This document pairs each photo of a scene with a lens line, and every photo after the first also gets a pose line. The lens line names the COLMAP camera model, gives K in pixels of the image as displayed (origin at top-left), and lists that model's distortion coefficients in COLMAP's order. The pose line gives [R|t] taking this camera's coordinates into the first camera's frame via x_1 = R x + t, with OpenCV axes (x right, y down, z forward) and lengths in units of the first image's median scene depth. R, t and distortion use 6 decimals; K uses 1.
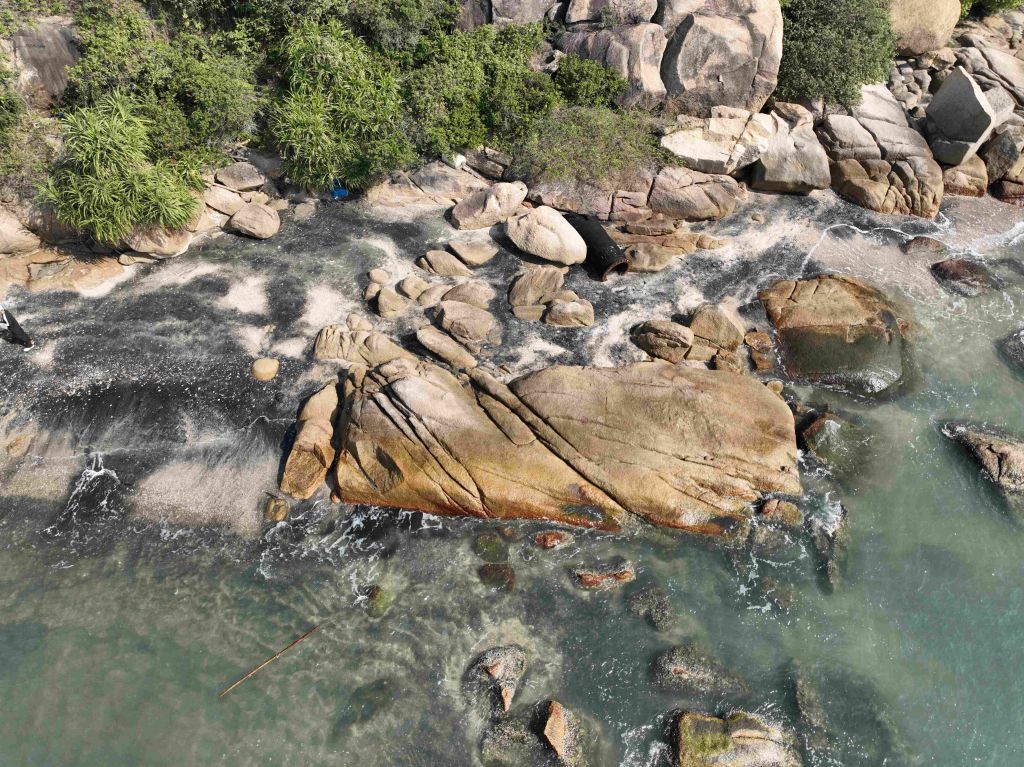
lens RADIAL K [[725.8, 0, 514.6], [0, 725.8, 383.9], [0, 0, 1]] dist [-0.002838, 0.026676]
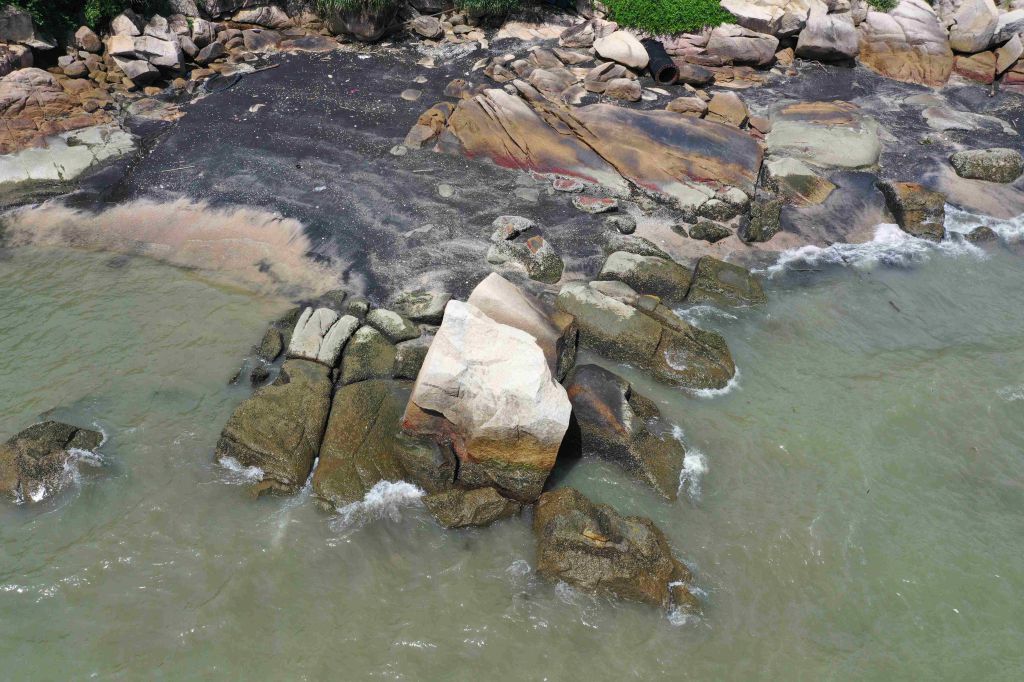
lens RADIAL K [[805.5, 0, 512.0], [0, 805.5, 341.0], [0, 0, 1]] dist [-0.001823, -0.009401]
pose [[0.961355, 0.170522, -0.216146, 0.253416], [-0.206381, 0.965982, -0.155841, 0.578469], [0.182219, 0.194427, 0.963844, -0.385745]]
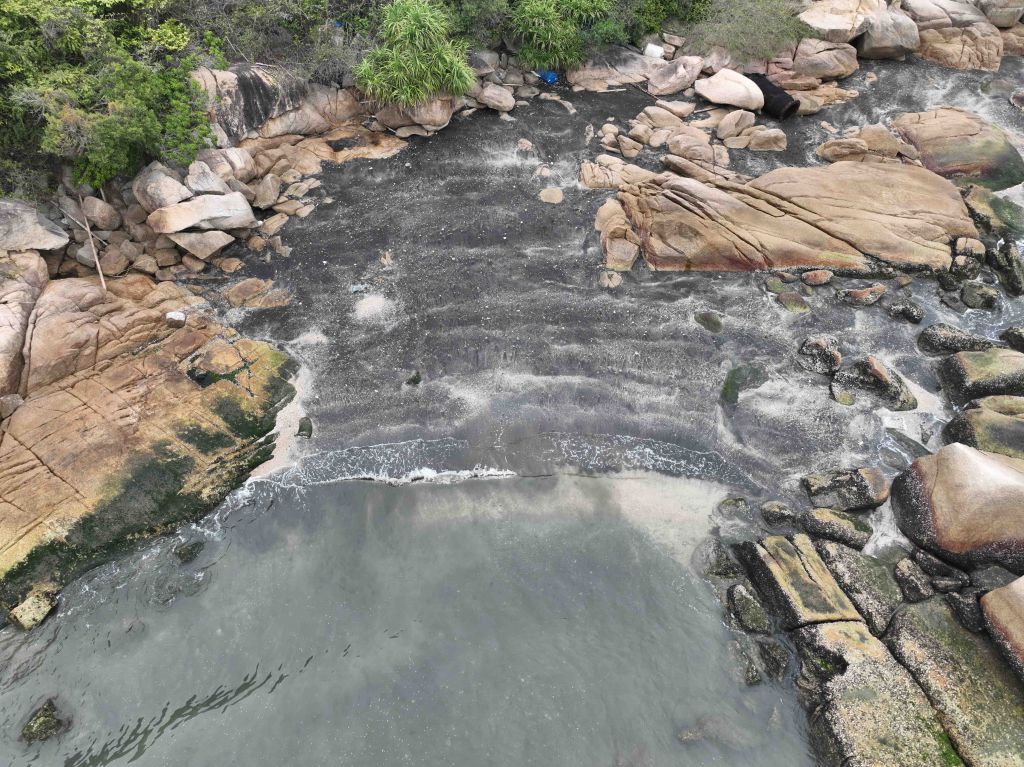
lens RADIAL K [[725.8, 0, 514.6], [0, 725.8, 383.9], [0, 0, 1]] dist [-0.002838, 0.026676]
pose [[0.990578, -0.103096, 0.090146, -0.471667], [0.105078, 0.994310, -0.017517, 0.274624], [-0.087827, 0.026824, 0.995774, -0.213838]]
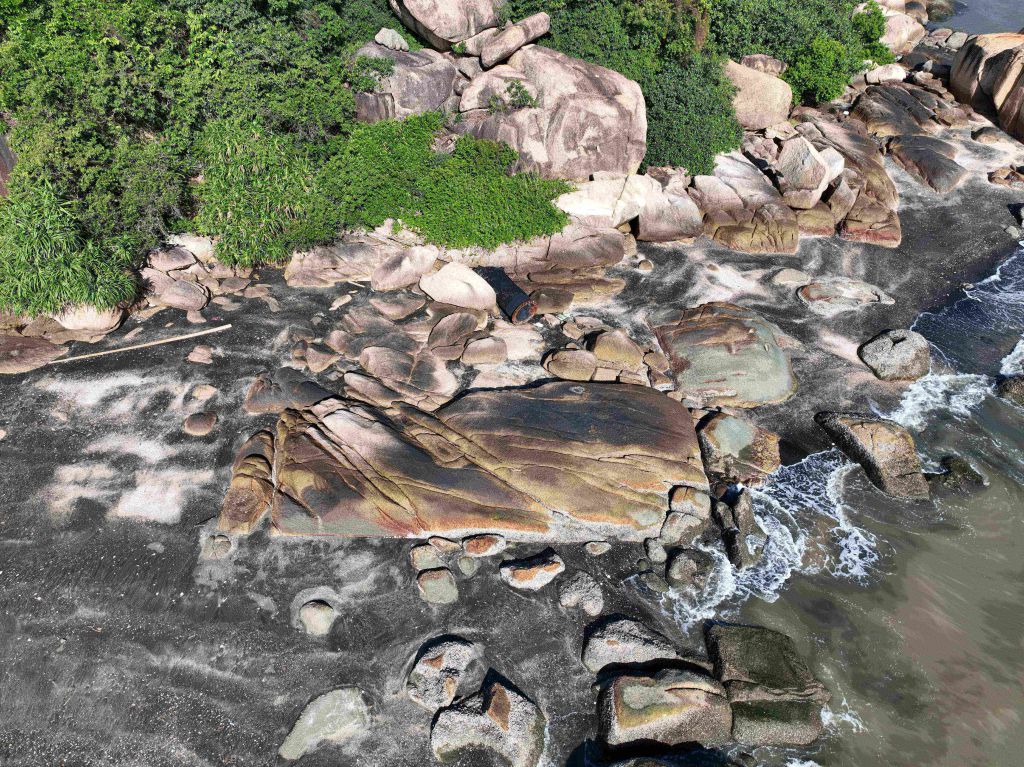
lens RADIAL K [[725.8, 0, 514.6], [0, 725.8, 383.9], [0, 0, 1]] dist [-0.002838, 0.026676]
pose [[0.991818, -0.085716, 0.094607, 0.011823], [0.099489, 0.983350, -0.152065, 0.108000], [-0.079997, 0.160234, 0.983832, -0.060665]]
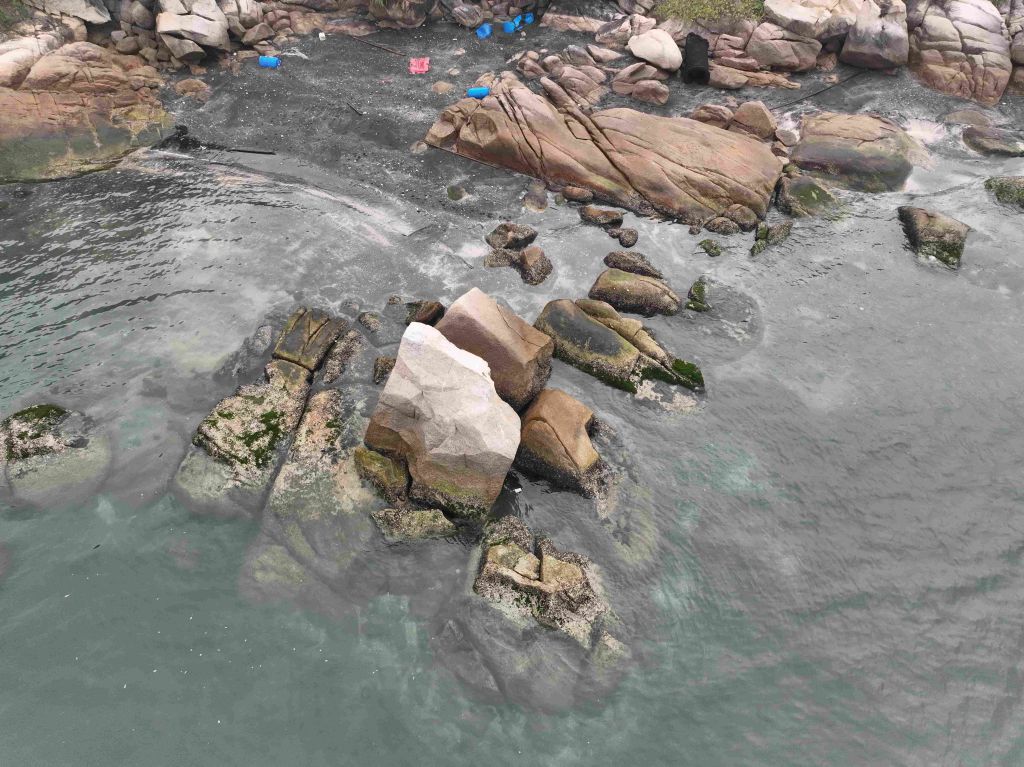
lens RADIAL K [[725.8, 0, 514.6], [0, 725.8, 383.9], [0, 0, 1]] dist [-0.002838, 0.026676]
pose [[0.924024, 0.269335, -0.271366, 0.318794], [-0.286500, 0.957755, -0.024972, 0.479957], [0.253176, 0.100821, 0.962152, -0.302659]]
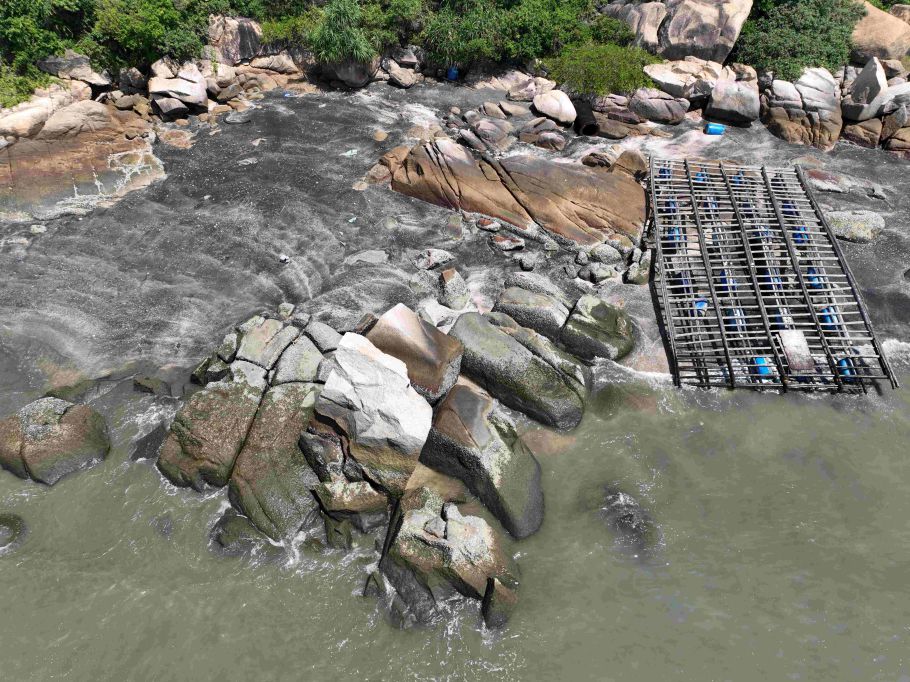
lens RADIAL K [[645.0, 0, 457.3], [0, 645.0, 341.4], [0, 0, 1]] dist [-0.002838, 0.026676]
pose [[0.924959, 0.253229, -0.283419, 0.371307], [-0.285512, 0.955166, -0.078366, 0.467627], [0.250868, 0.153404, 0.955789, -0.376258]]
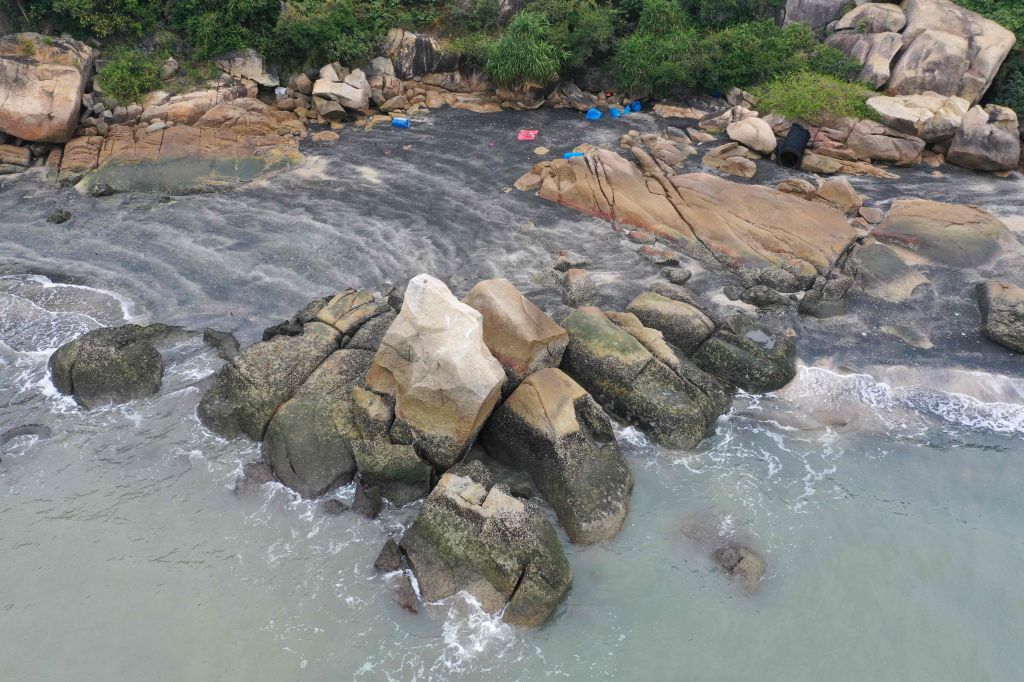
lens RADIAL K [[805.5, 0, 512.0], [0, 805.5, 341.0], [0, 0, 1]] dist [-0.001823, -0.009401]
pose [[0.805590, 0.296715, -0.512820, 0.551695], [-0.447050, 0.872437, -0.197483, 0.620437], [0.388807, 0.388347, 0.835473, -0.307769]]
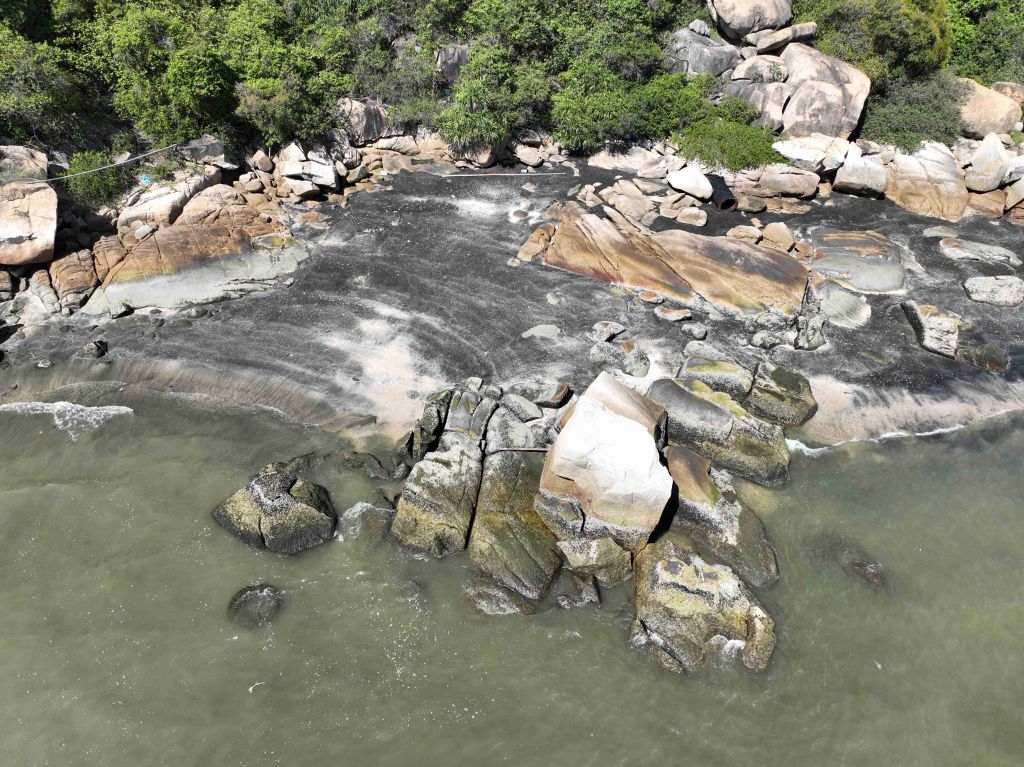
lens RADIAL K [[725.8, 0, 514.6], [0, 725.8, 383.9], [0, 0, 1]] dist [-0.002838, 0.026676]
pose [[0.944447, 0.204571, -0.257234, 0.178636], [-0.251011, 0.954205, -0.162745, 0.591410], [0.212161, 0.218272, 0.952546, -0.572686]]
